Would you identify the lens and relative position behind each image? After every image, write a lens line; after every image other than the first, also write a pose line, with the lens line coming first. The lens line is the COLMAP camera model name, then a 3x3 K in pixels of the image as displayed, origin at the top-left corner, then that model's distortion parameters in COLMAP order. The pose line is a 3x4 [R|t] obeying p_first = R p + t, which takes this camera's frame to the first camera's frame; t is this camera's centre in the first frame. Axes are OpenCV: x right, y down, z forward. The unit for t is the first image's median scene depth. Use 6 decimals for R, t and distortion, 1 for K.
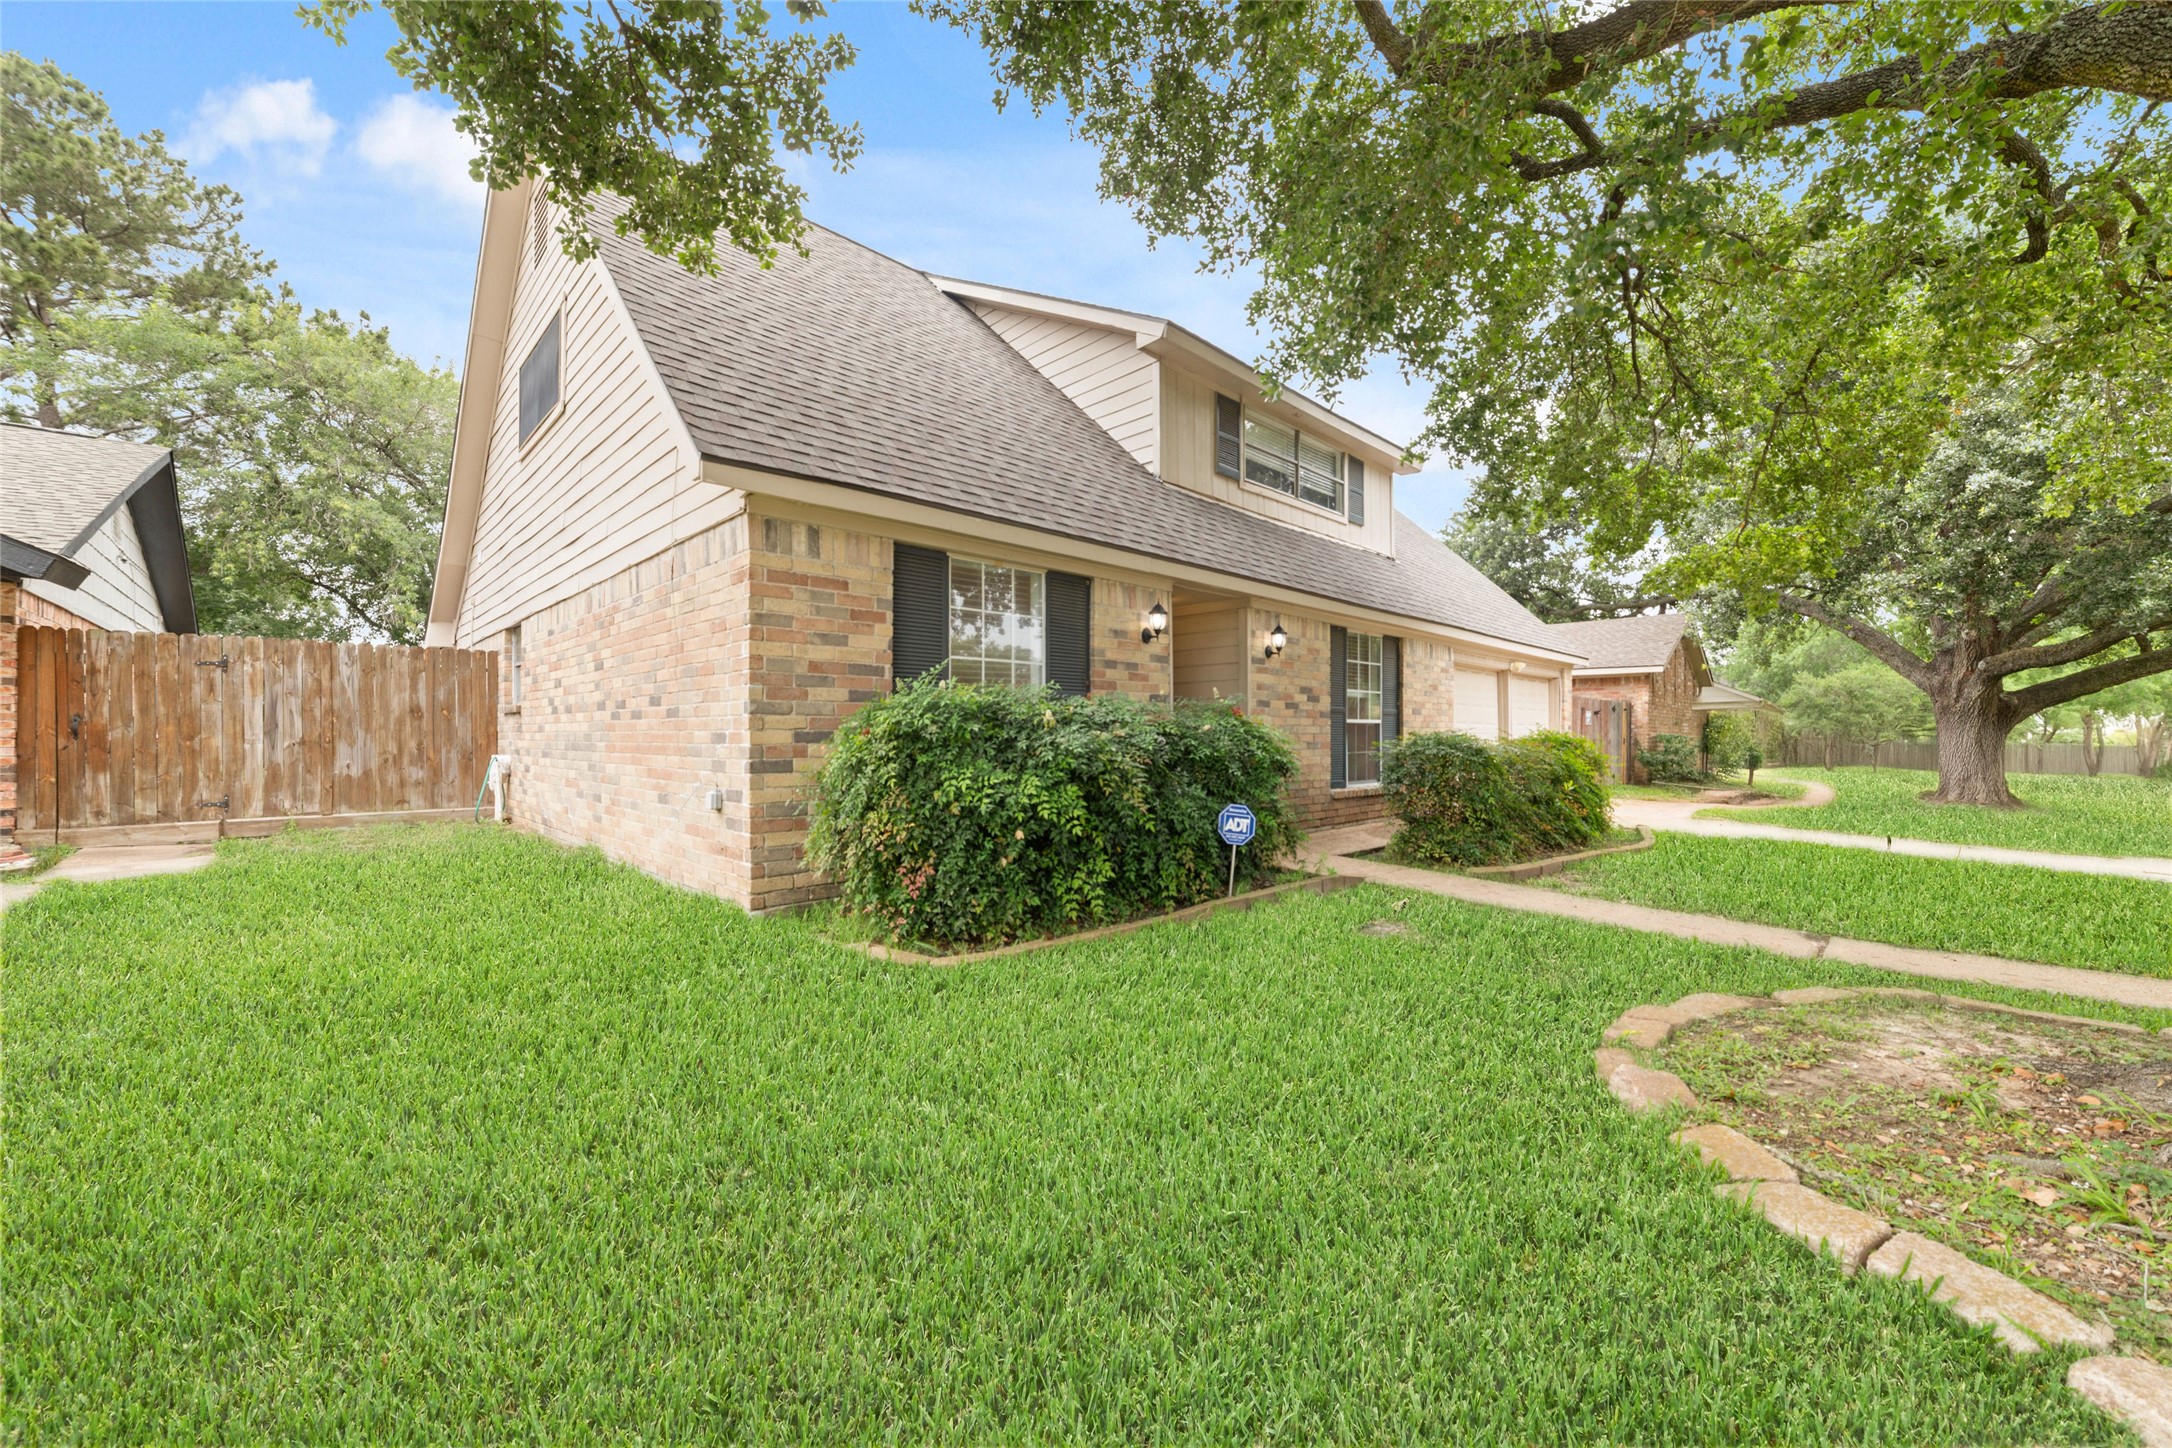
lens RADIAL K [[826.5, 0, 1069.4], [0, 826.5, 728.6], [0, 0, 1]] dist [-0.015432, 0.004878]
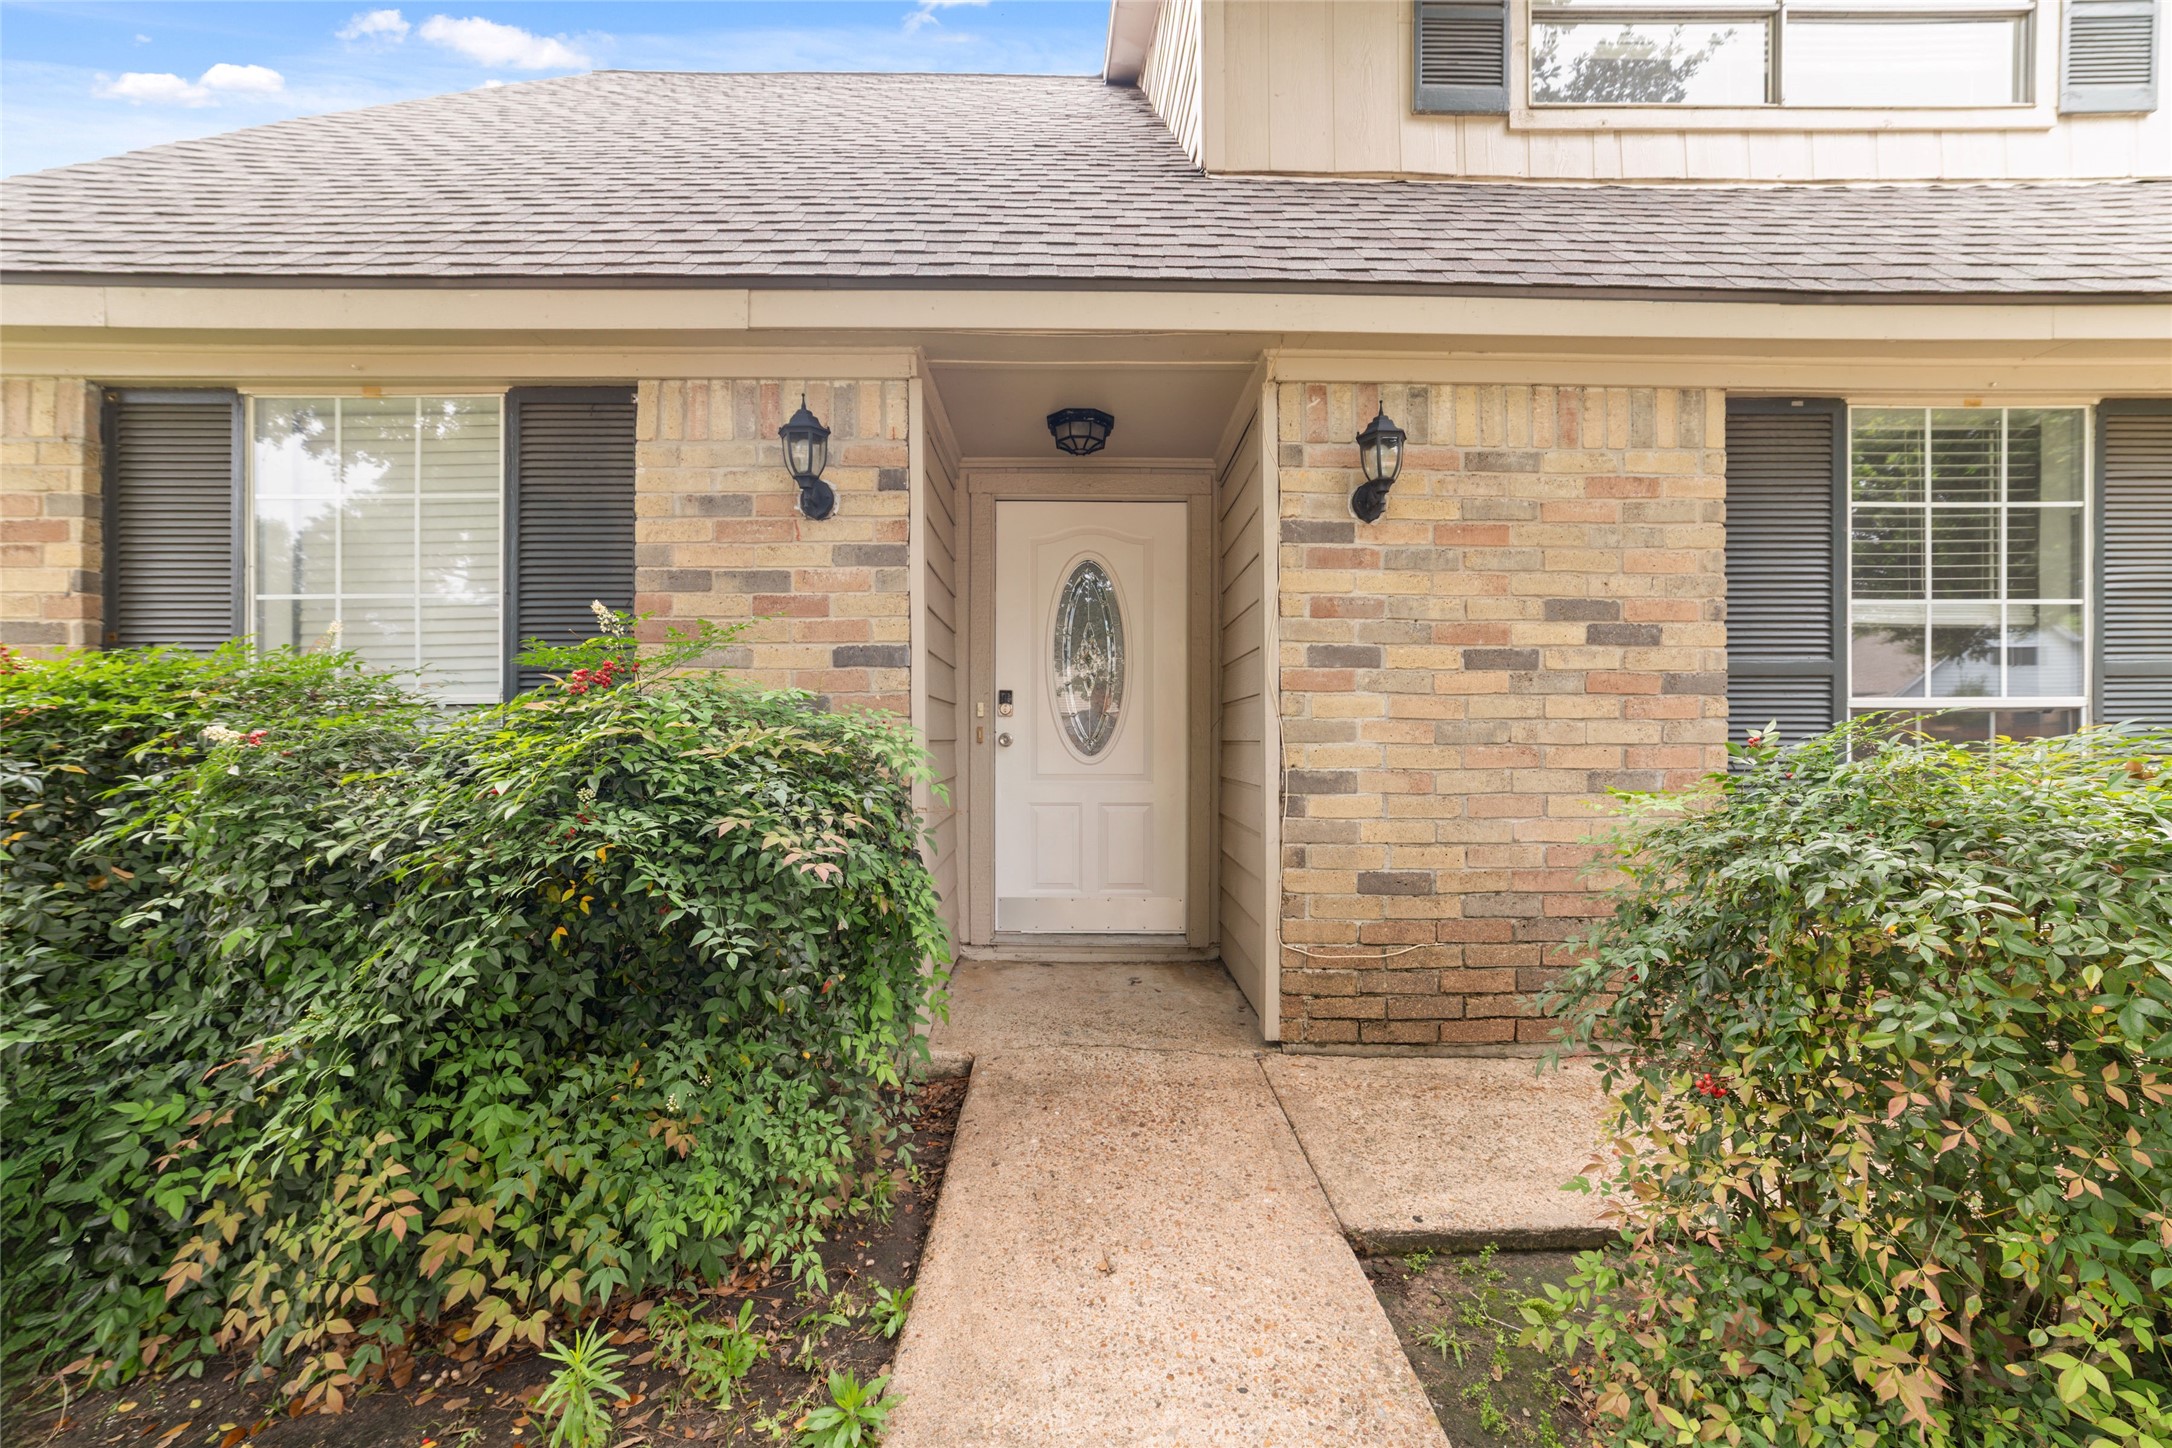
lens RADIAL K [[826.5, 0, 1082.6], [0, 826.5, 734.5], [0, 0, 1]] dist [-0.015432, 0.004878]
pose [[0.741143, -0.007011, -0.671311, 0.443873], [0.010104, 0.999949, 0.000712, -0.000040], [0.671271, -0.007310, 0.741176, 0.785246]]
